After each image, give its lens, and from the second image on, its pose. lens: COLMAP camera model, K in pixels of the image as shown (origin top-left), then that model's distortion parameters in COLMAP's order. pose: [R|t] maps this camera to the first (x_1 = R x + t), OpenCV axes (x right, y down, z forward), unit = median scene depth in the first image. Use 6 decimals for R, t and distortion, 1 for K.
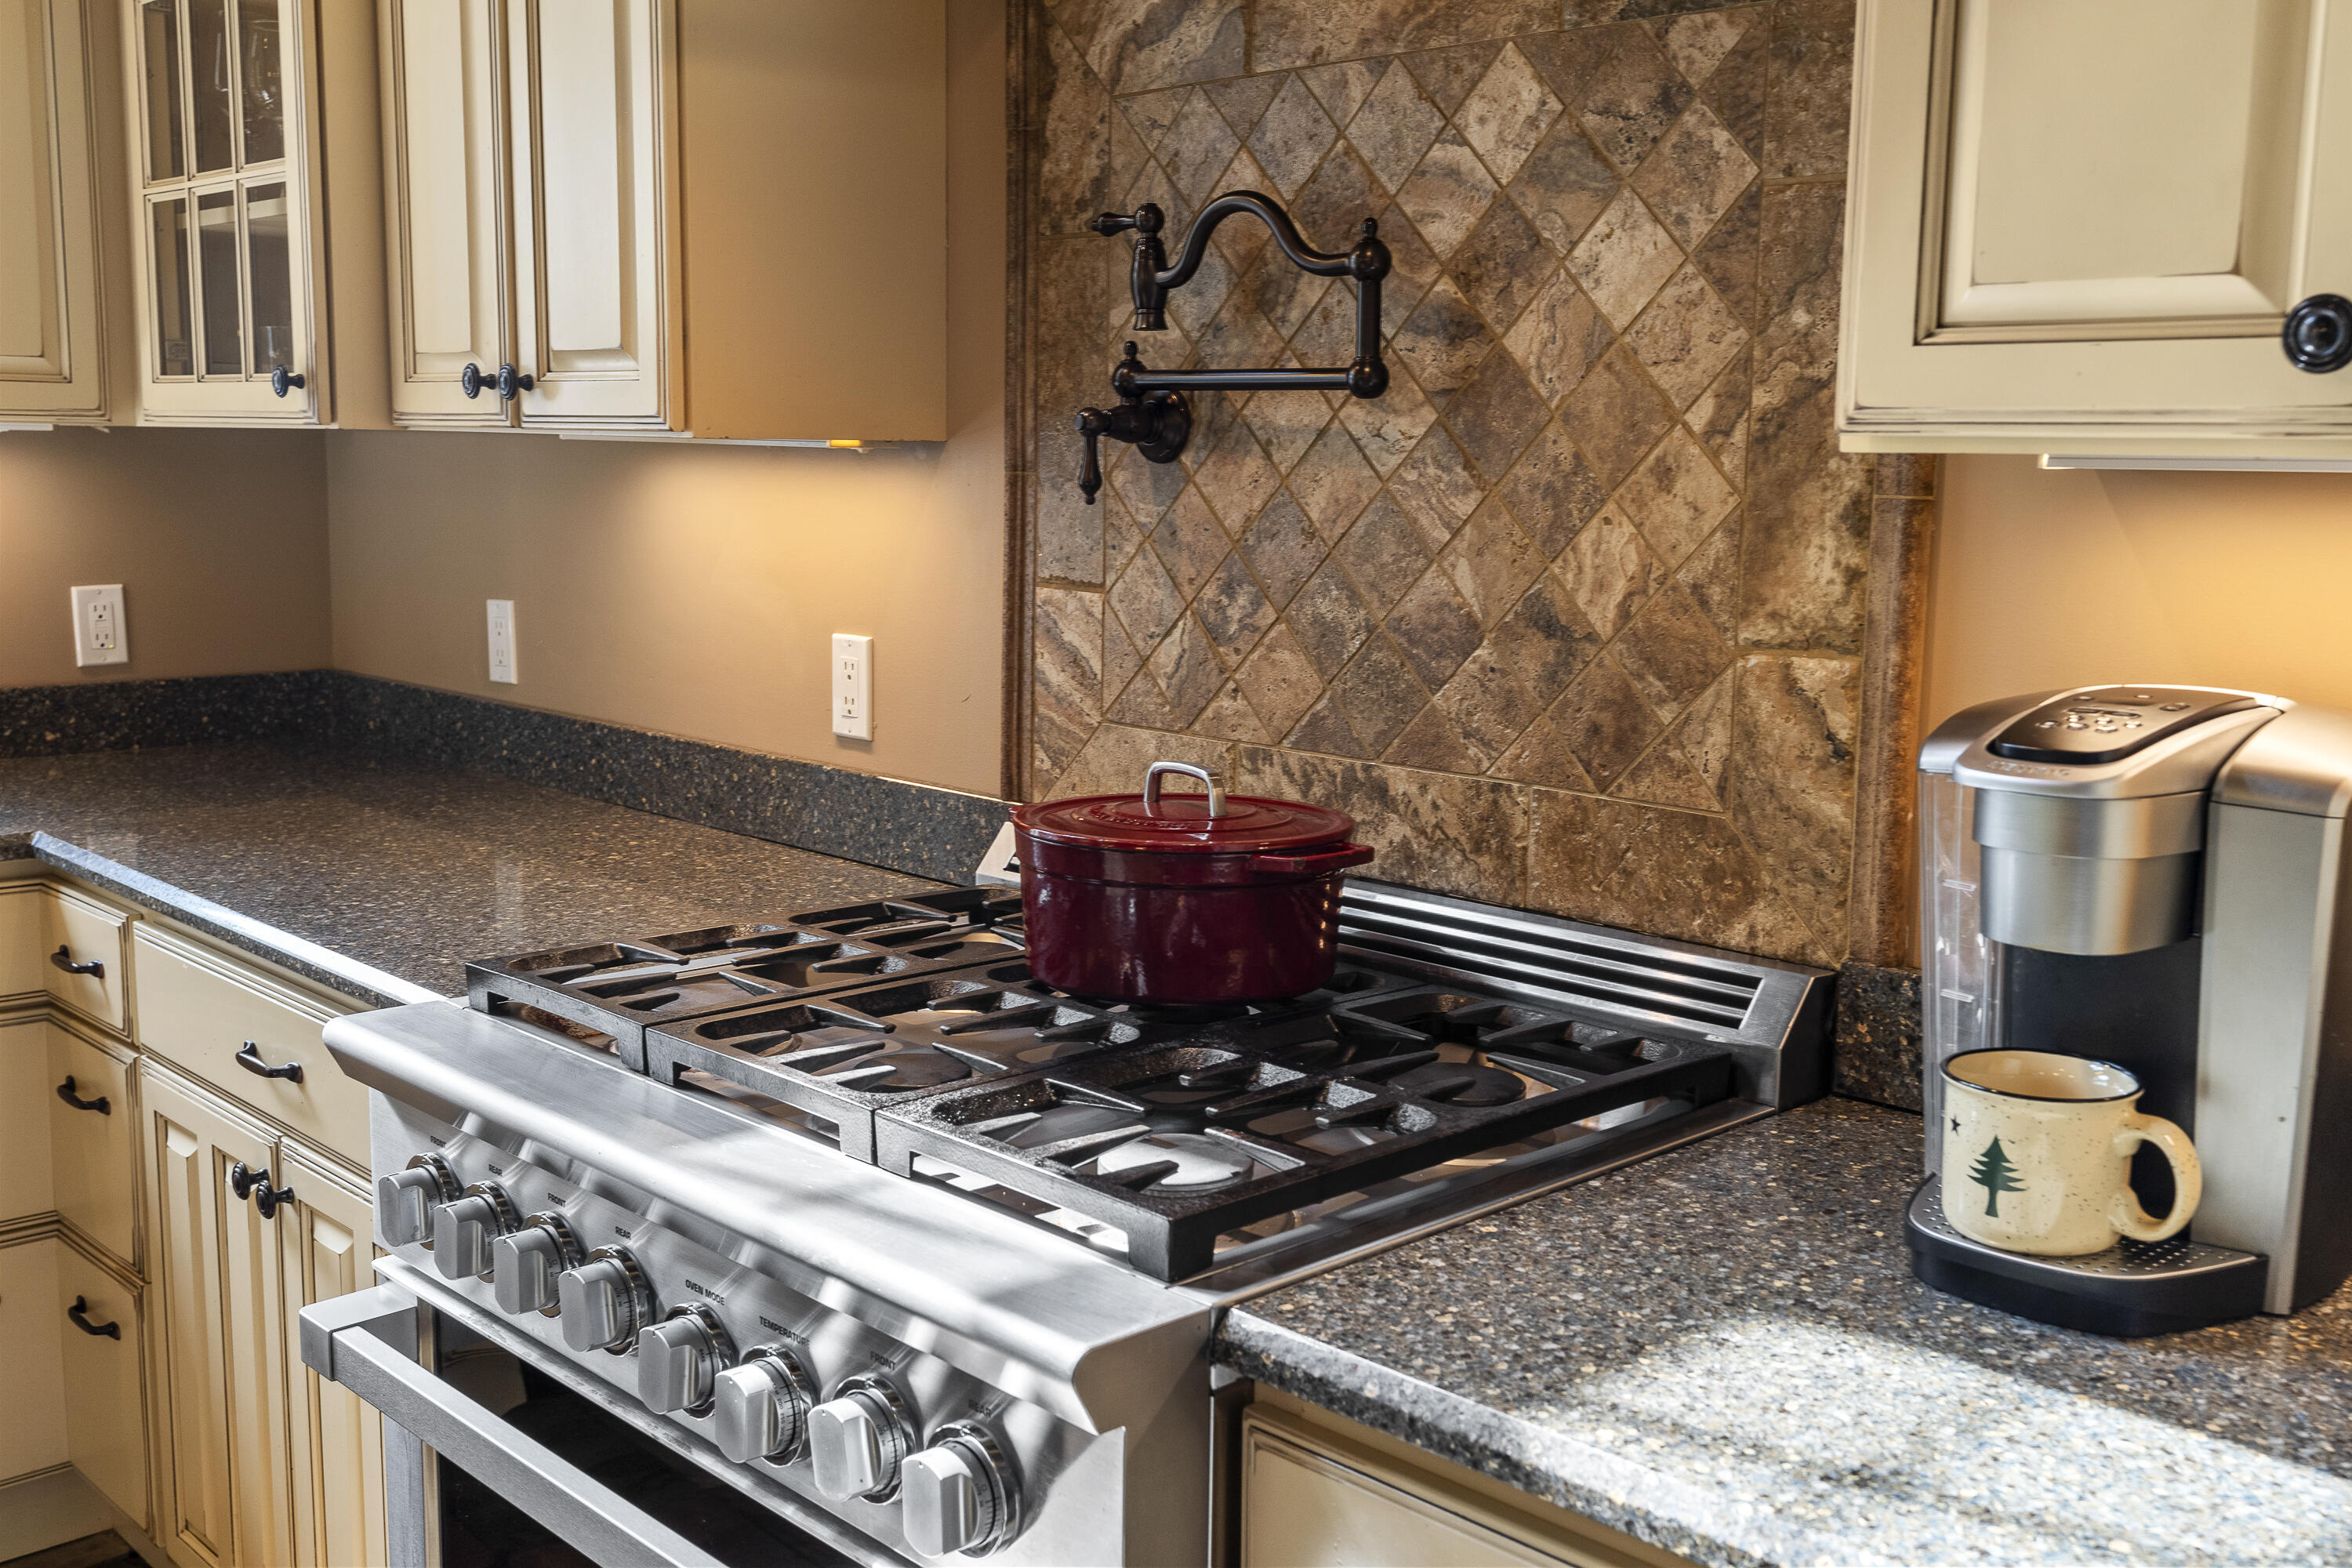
lens RADIAL K [[2314.8, 0, 1172.2], [0, 2314.8, 784.3], [0, 0, 1]] dist [0.001808, 0.000000]
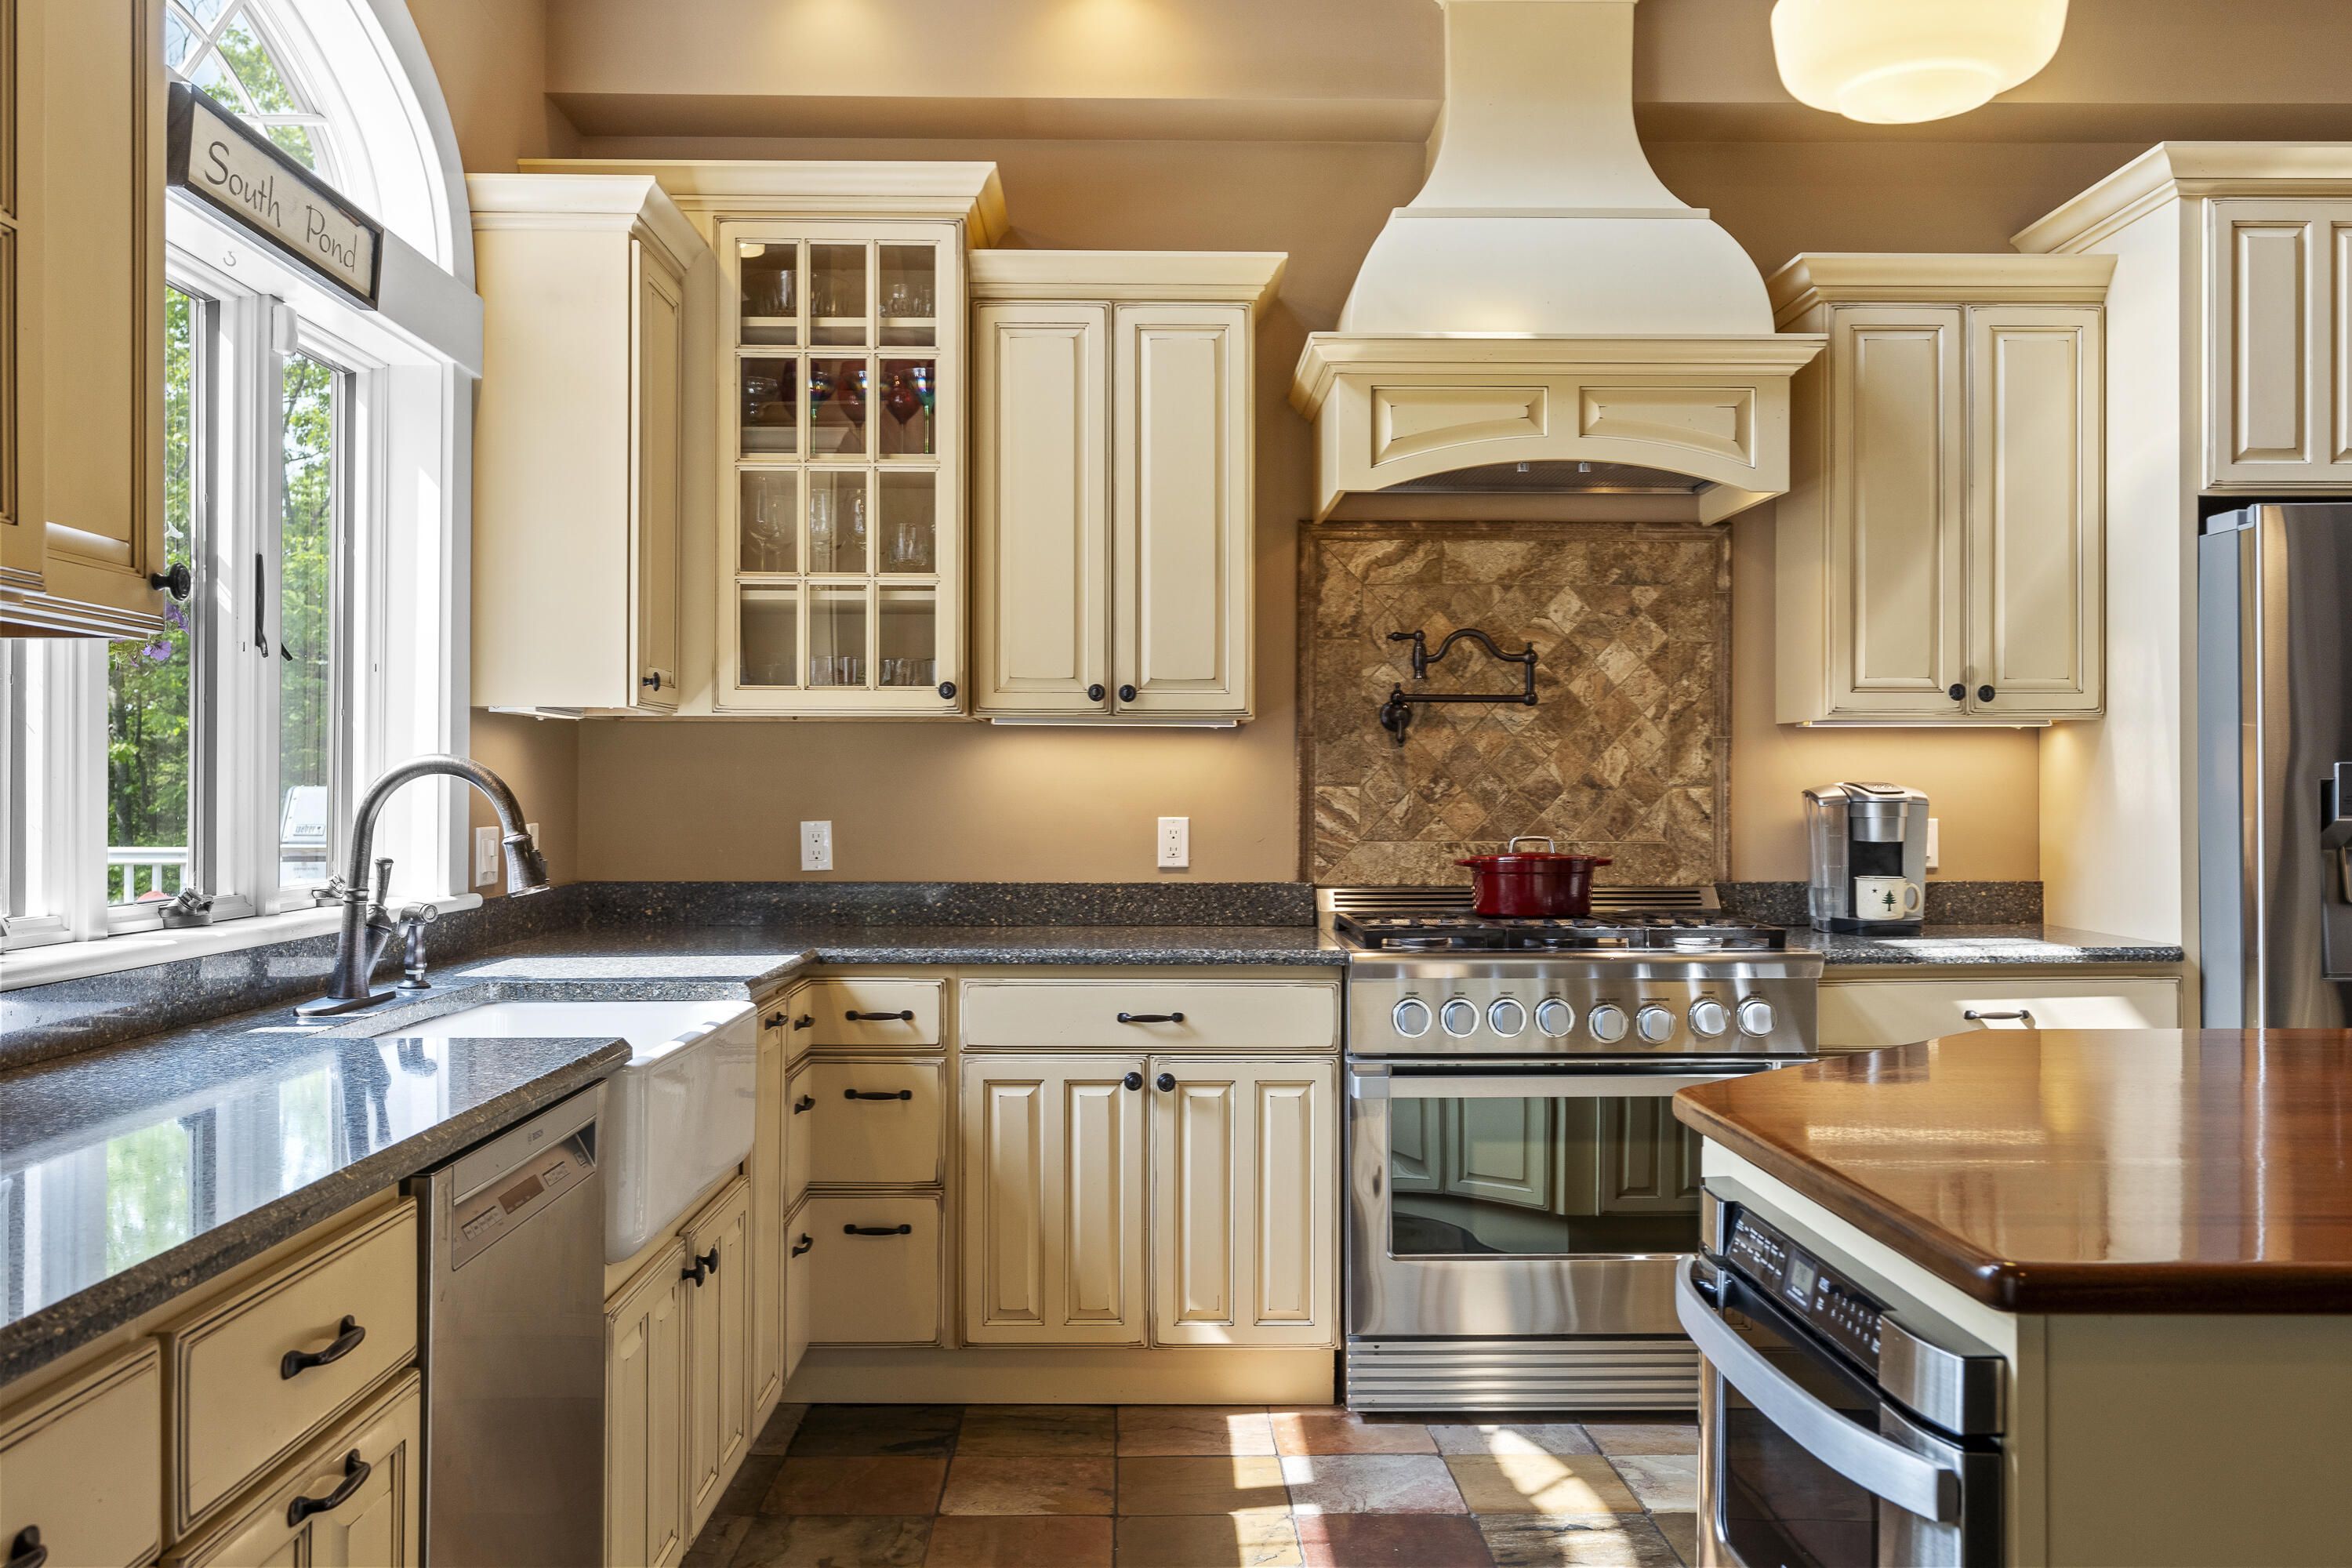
lens RADIAL K [[1962.4, 0, 1173.3], [0, 1962.4, 777.8], [0, 0, 1]] dist [0.009221, -0.006573]
pose [[0.661682, -0.008160, 0.749740, -1.994053], [0.117970, 0.988619, -0.093354, 0.088421], [-0.740446, 0.150218, 0.655114, -0.212117]]
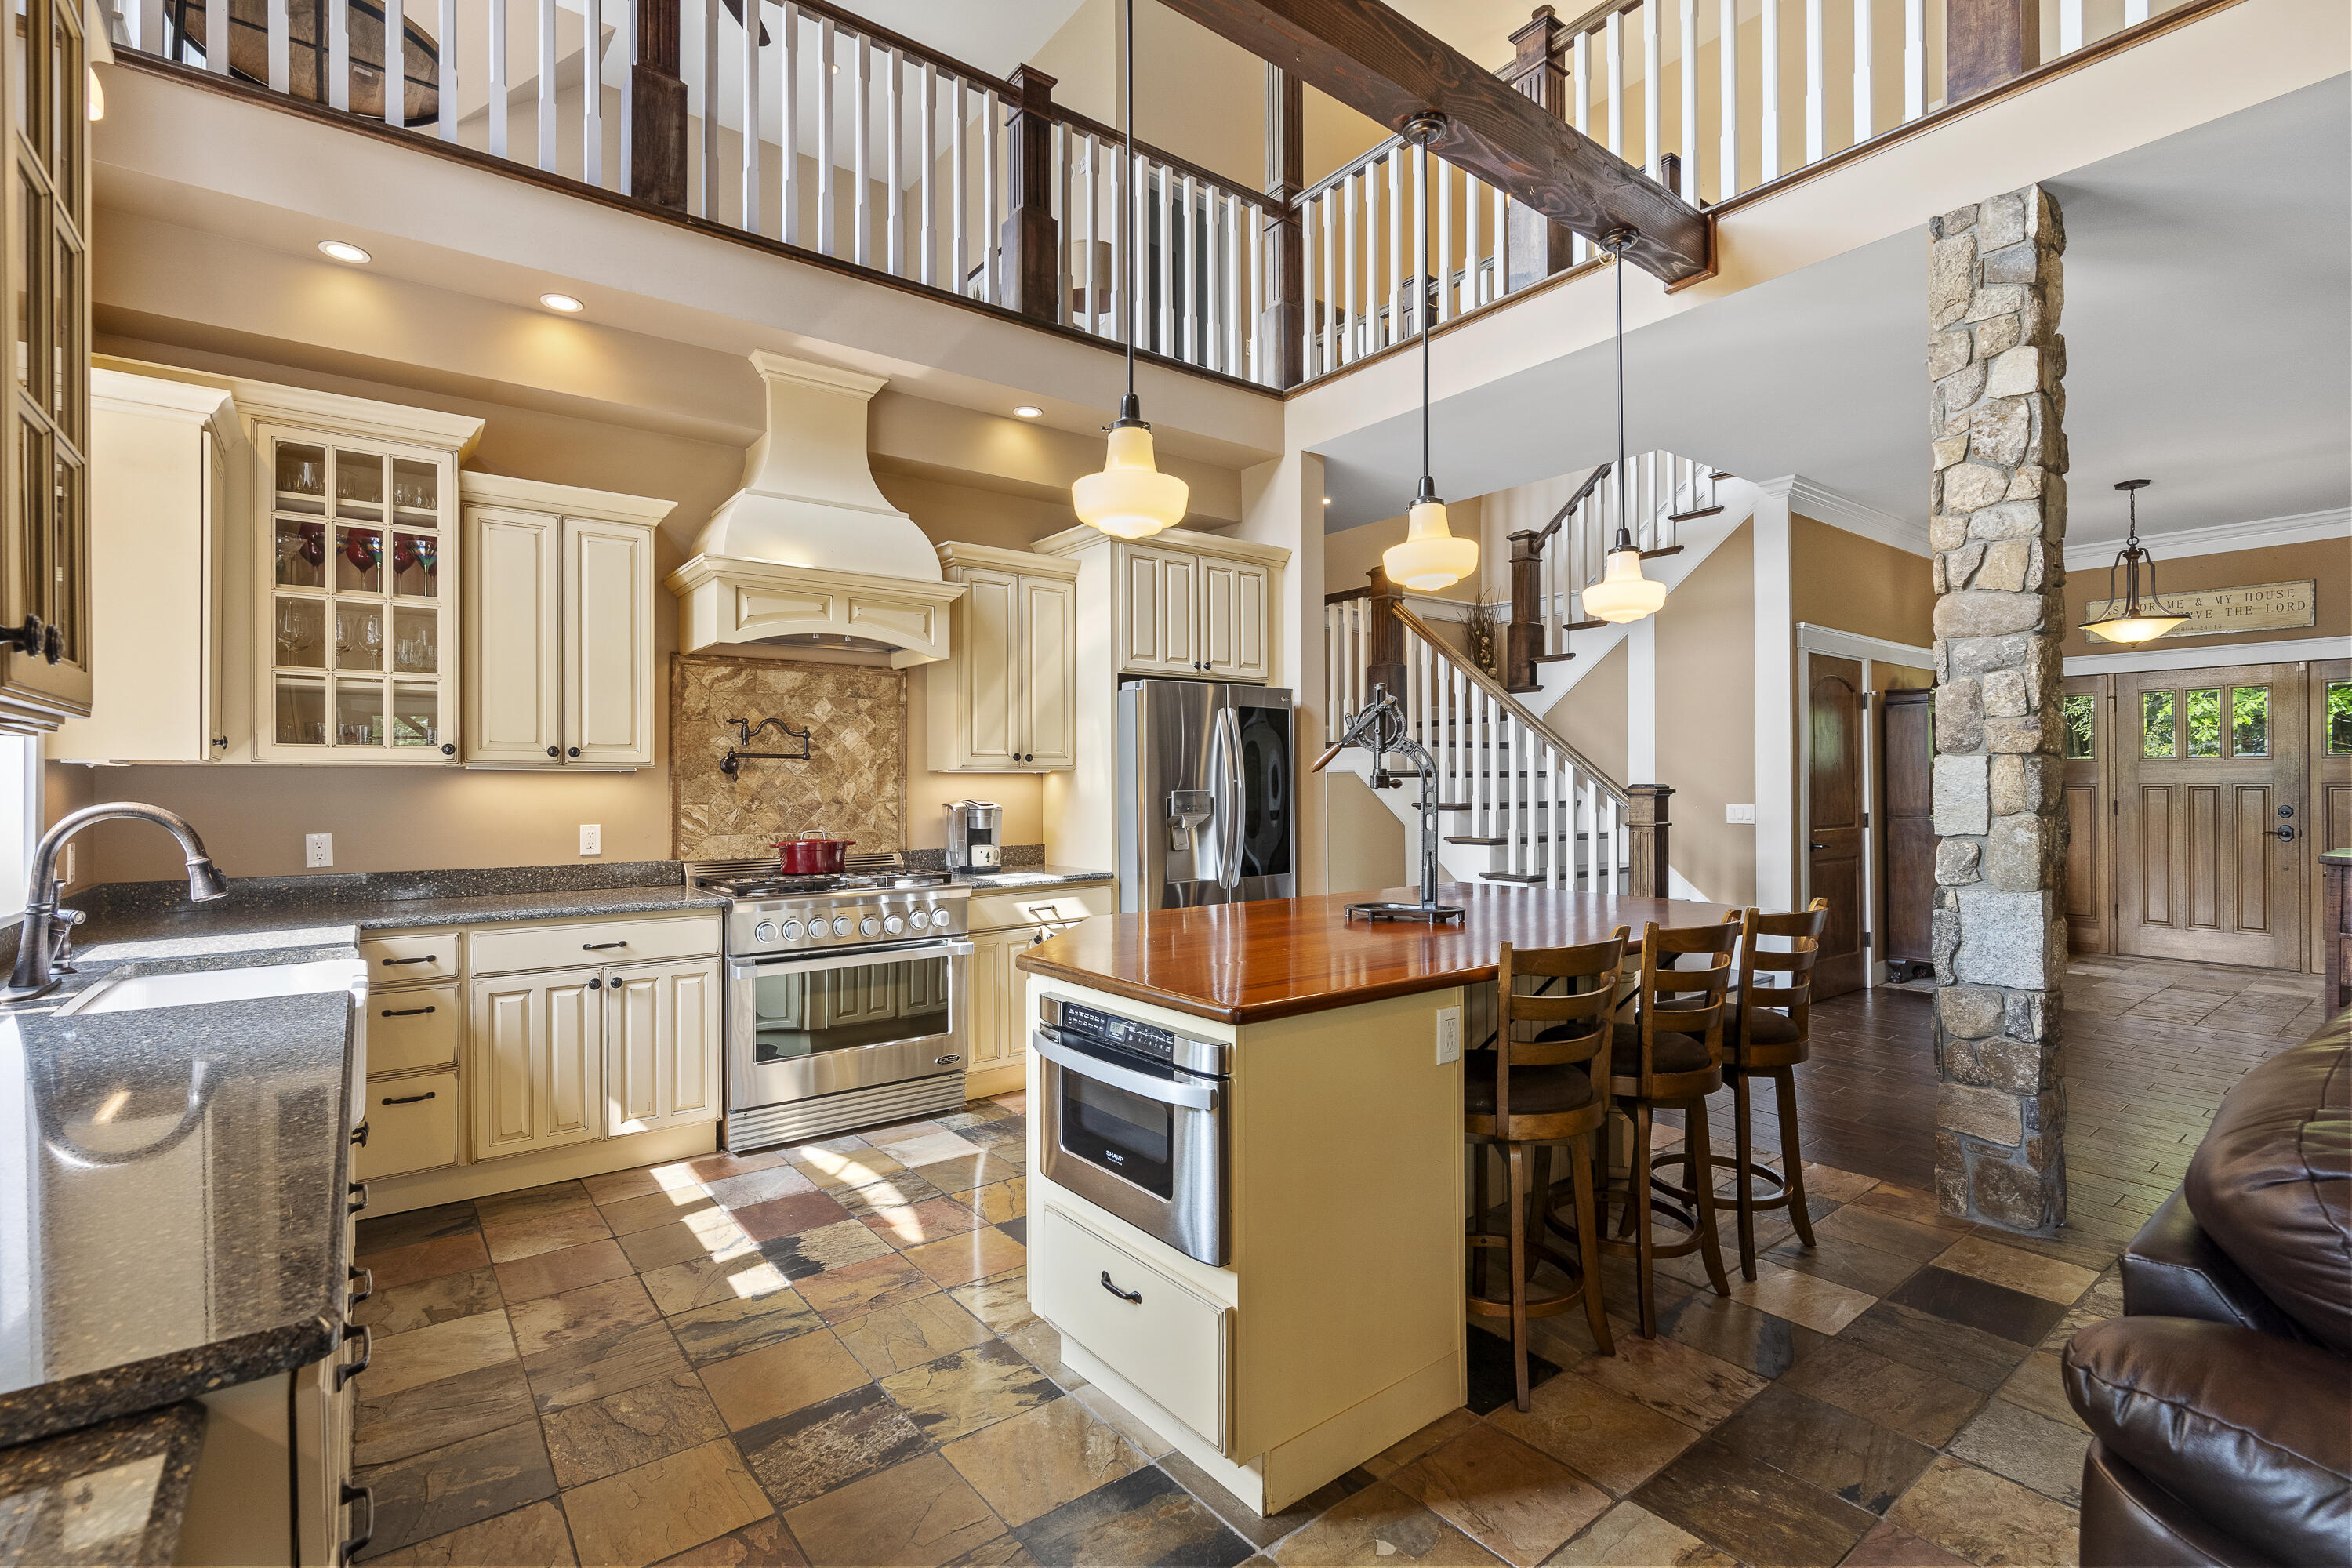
lens RADIAL K [[1068.9, 0, 1181.8], [0, 1068.9, 784.0], [0, 0, 1]] dist [-0.009131, 0.001809]
pose [[0.082622, -0.010848, 0.996522, -2.268767], [0.152155, 0.988355, -0.001856, 0.017896], [-0.984897, 0.151779, 0.083311, -0.018892]]
